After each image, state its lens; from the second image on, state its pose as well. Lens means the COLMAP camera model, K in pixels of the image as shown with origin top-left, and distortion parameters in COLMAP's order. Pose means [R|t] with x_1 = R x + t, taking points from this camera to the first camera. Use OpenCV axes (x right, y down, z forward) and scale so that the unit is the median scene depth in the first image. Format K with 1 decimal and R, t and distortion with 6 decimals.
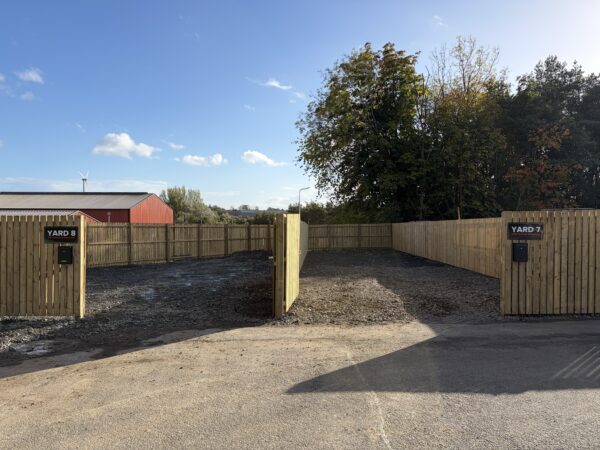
lens RADIAL K [[448.3, 0, 300.0], [0, 448.3, 225.0], [0, 0, 1]] dist [0.065249, -0.053564]
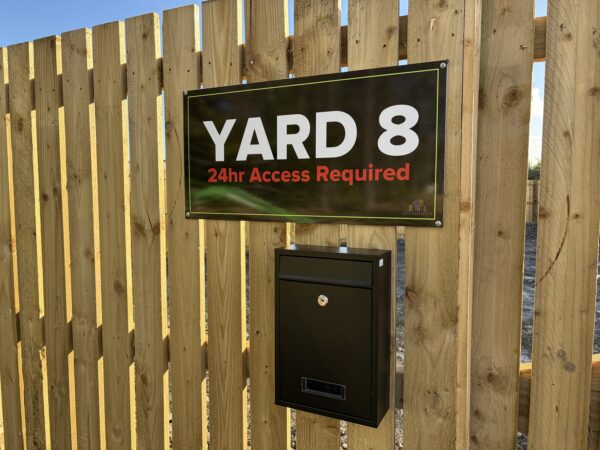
lens RADIAL K [[448.3, 0, 300.0], [0, 448.3, 225.0], [0, 0, 1]] dist [0.065249, -0.053564]
pose [[0.907204, 0.029173, -0.419678, -0.106775], [0.002773, 0.997156, 0.075311, 0.007215], [0.420682, -0.069486, 0.904543, 0.200662]]
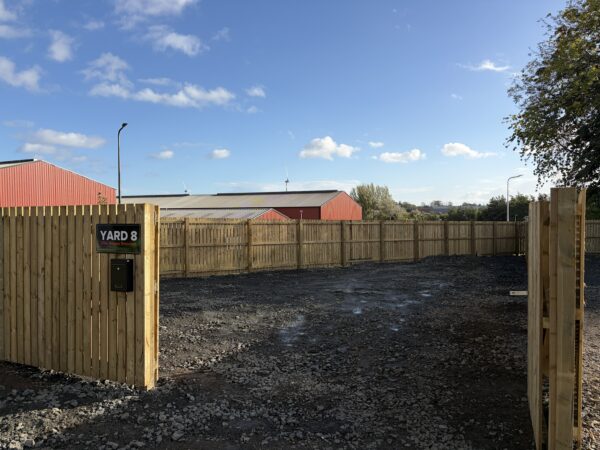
lens RADIAL K [[448.3, 0, 300.0], [0, 448.3, 225.0], [0, 0, 1]] dist [0.065249, -0.053564]
pose [[0.914616, 0.000961, -0.404322, -0.020650], [0.001658, 0.999980, 0.006129, 0.000406], [0.404319, -0.006277, 0.914596, 0.129868]]
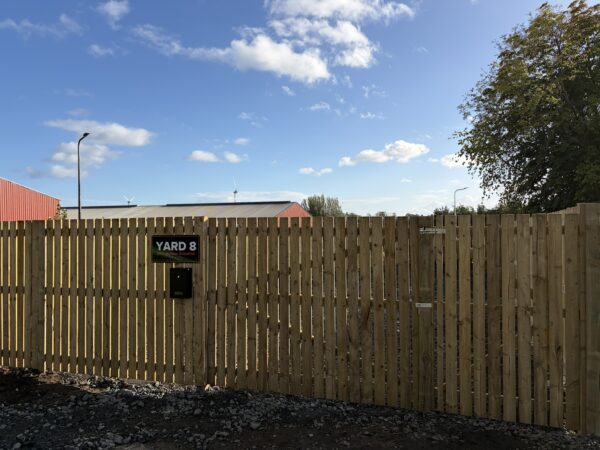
lens RADIAL K [[448.3, 0, 300.0], [0, 448.3, 225.0], [0, 0, 1]] dist [0.065249, -0.053564]
pose [[0.954542, -0.013241, -0.297781, -0.042003], [0.008463, 0.999814, -0.017327, 0.000364], [0.297955, 0.014019, 0.954477, 0.106675]]
